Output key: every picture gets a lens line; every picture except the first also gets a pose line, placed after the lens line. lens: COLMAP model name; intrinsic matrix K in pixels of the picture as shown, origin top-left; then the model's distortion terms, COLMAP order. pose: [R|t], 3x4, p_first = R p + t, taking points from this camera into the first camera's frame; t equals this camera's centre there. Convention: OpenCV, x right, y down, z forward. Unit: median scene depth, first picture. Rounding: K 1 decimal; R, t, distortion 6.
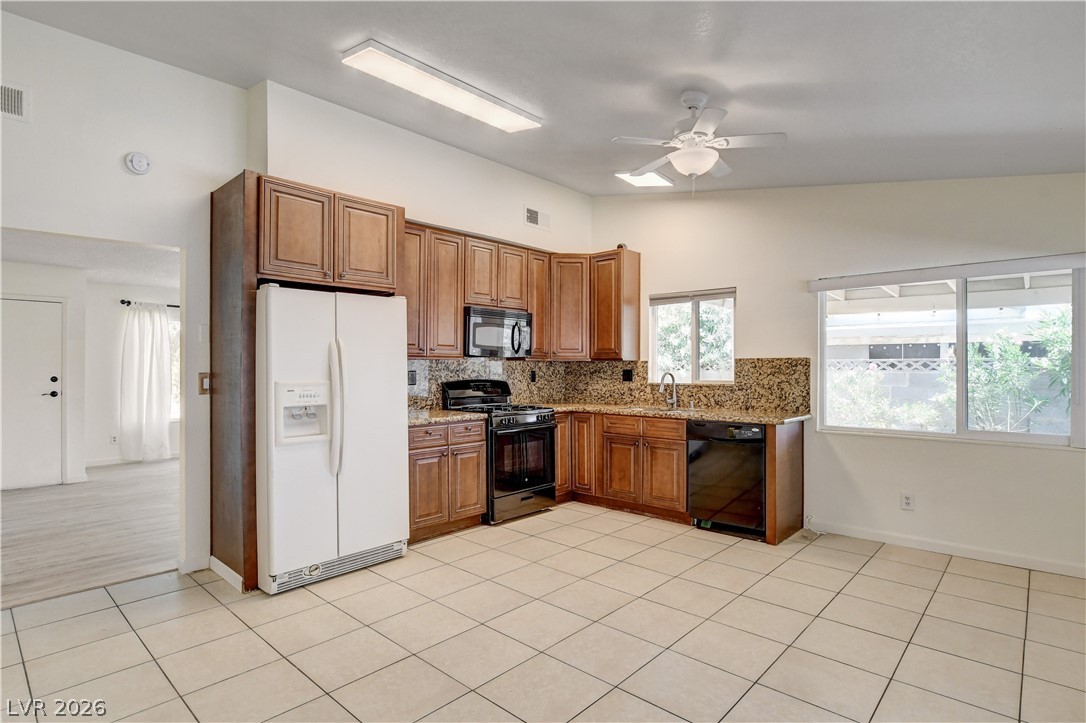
lens RADIAL K [[555.4, 0, 539.0], [0, 555.4, 365.4], [0, 0, 1]] dist [-0.016693, -0.001639]
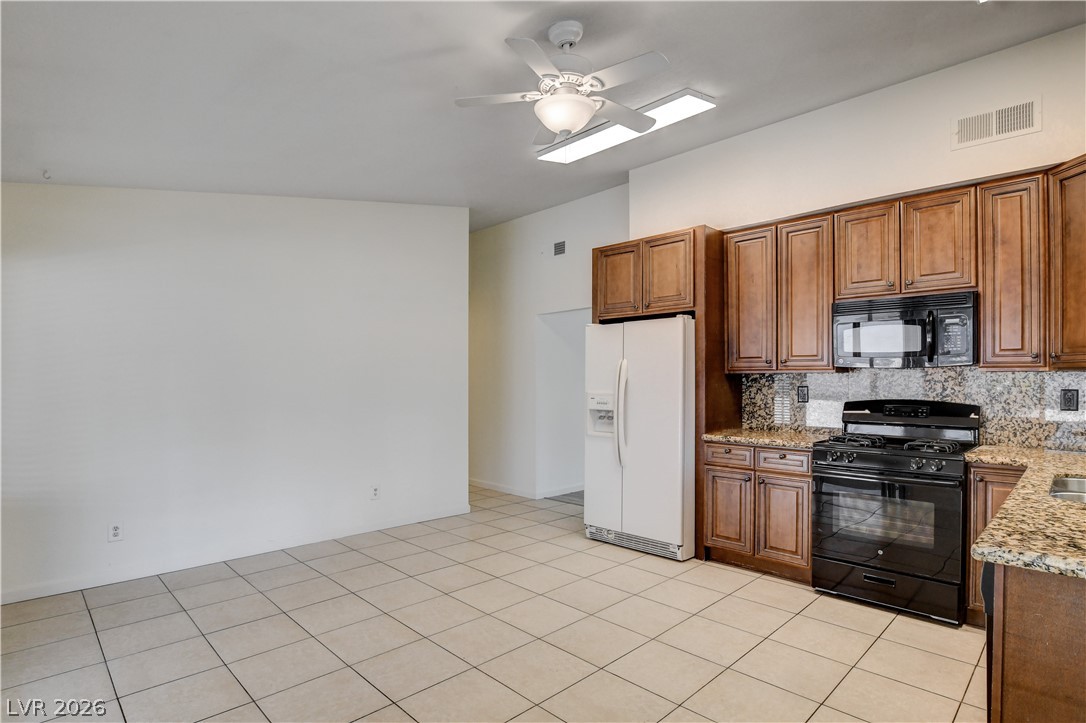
lens RADIAL K [[555.4, 0, 537.6], [0, 555.4, 379.0], [0, 0, 1]] dist [-0.016693, -0.001639]
pose [[-0.047891, 0.001382, -0.998852, 0.687643], [0.003504, 0.999993, 0.001216, -0.004038], [0.998846, -0.003442, -0.047895, 0.654522]]
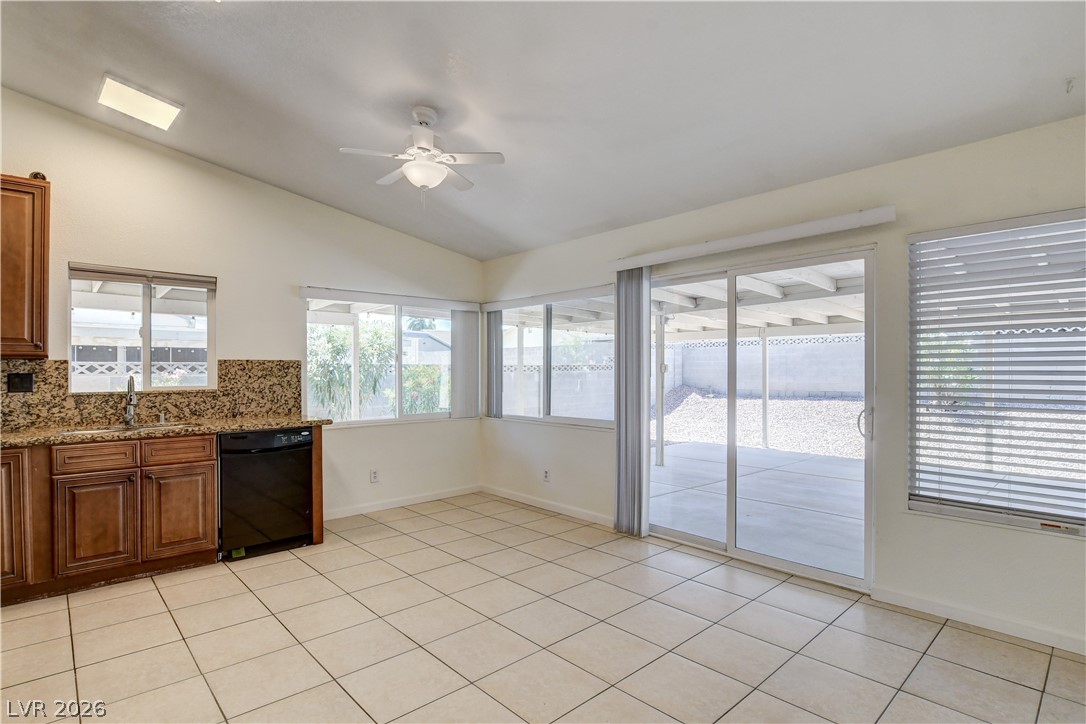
lens RADIAL K [[555.4, 0, 537.3], [0, 555.4, 367.1], [0, 0, 1]] dist [-0.016693, -0.001639]
pose [[0.073197, 0.006322, 0.997297, -0.497771], [-0.000862, 0.999980, -0.006276, 0.004560], [-0.997317, -0.000401, 0.073201, 0.461824]]
